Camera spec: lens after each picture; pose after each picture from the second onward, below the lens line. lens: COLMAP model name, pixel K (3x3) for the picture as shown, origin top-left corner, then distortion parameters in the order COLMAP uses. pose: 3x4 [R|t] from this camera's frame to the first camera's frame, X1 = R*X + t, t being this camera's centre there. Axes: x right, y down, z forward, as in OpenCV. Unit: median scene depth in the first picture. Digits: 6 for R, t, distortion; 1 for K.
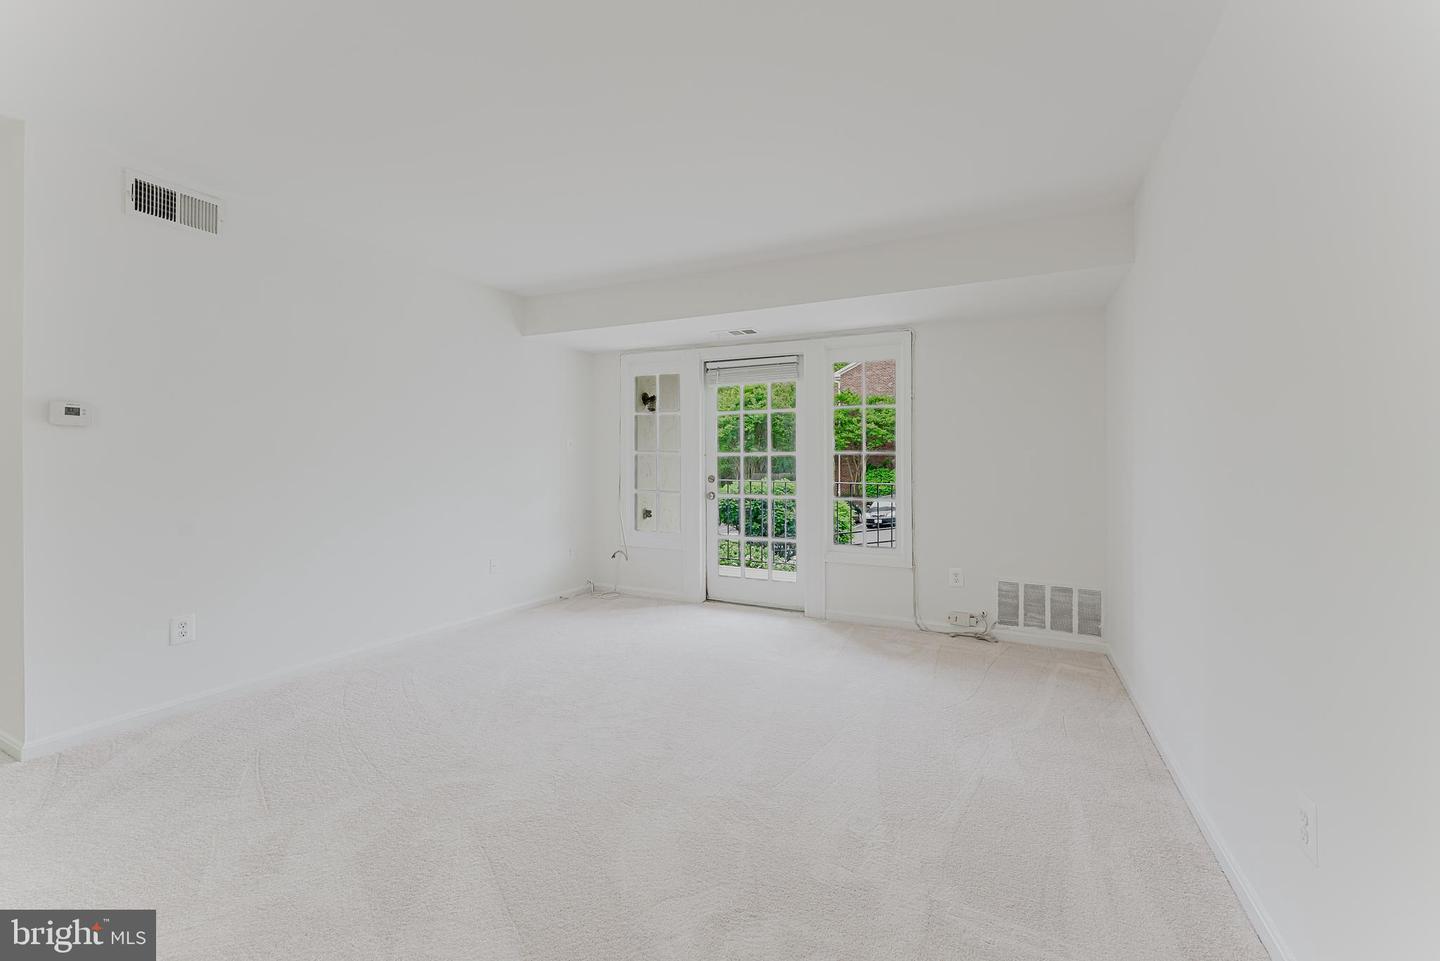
lens RADIAL K [[579.8, 0, 761.4], [0, 579.8, 466.9], [0, 0, 1]] dist [0.000894, -0.000540]
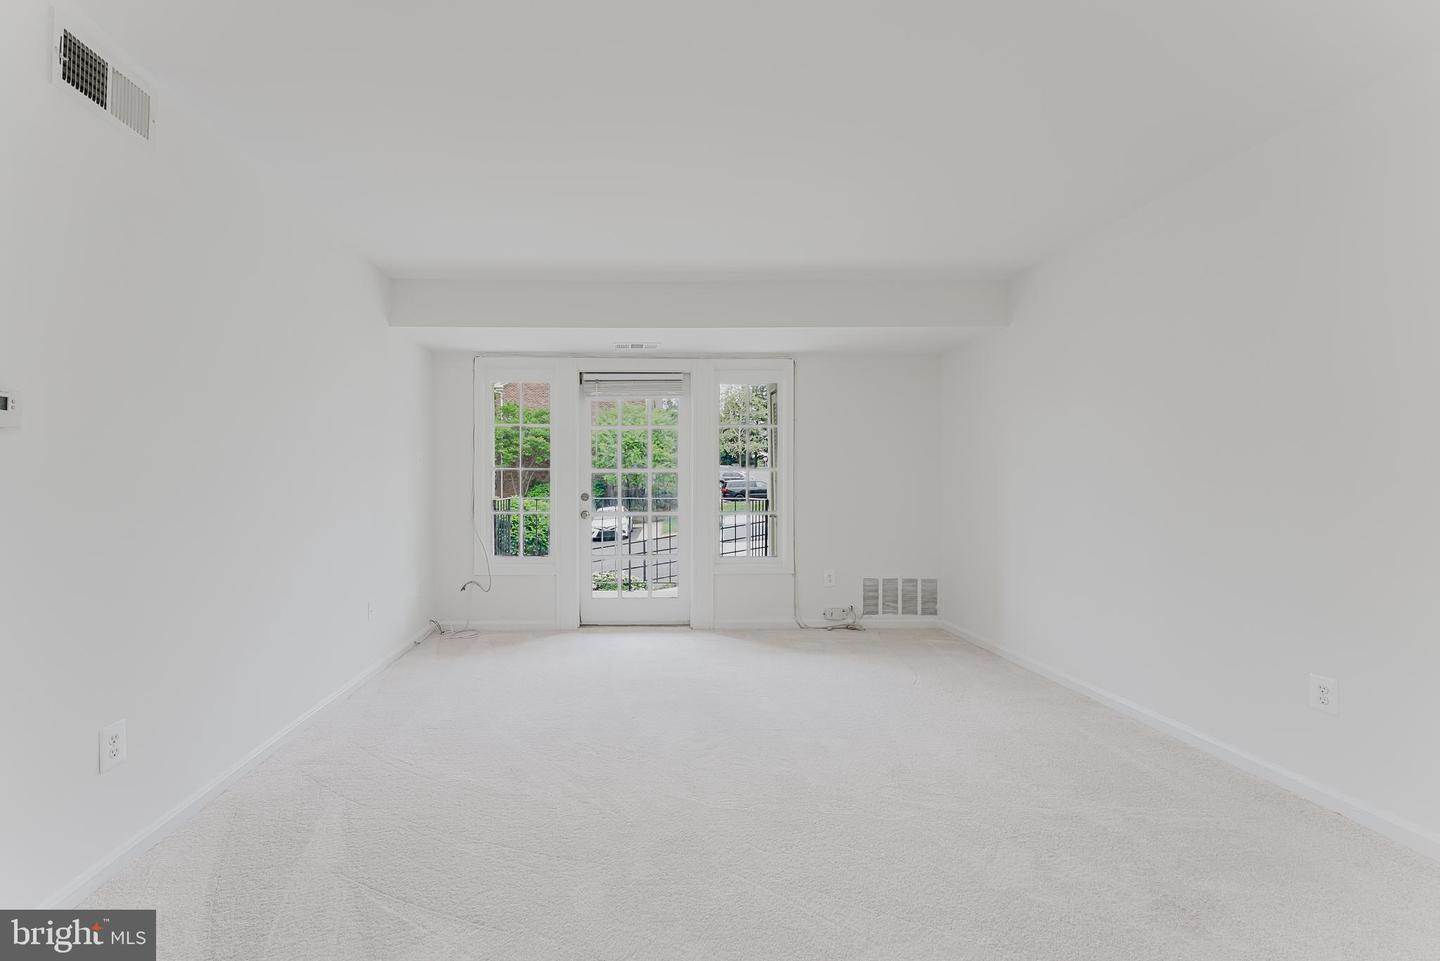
lens RADIAL K [[579.8, 0, 713.4], [0, 579.8, 483.5], [0, 0, 1]] dist [0.000894, -0.000540]
pose [[0.899159, -0.010834, 0.437489, -0.370301], [0.009587, 0.999941, 0.005059, -0.004624], [-0.437518, -0.000355, 0.899210, 0.070421]]
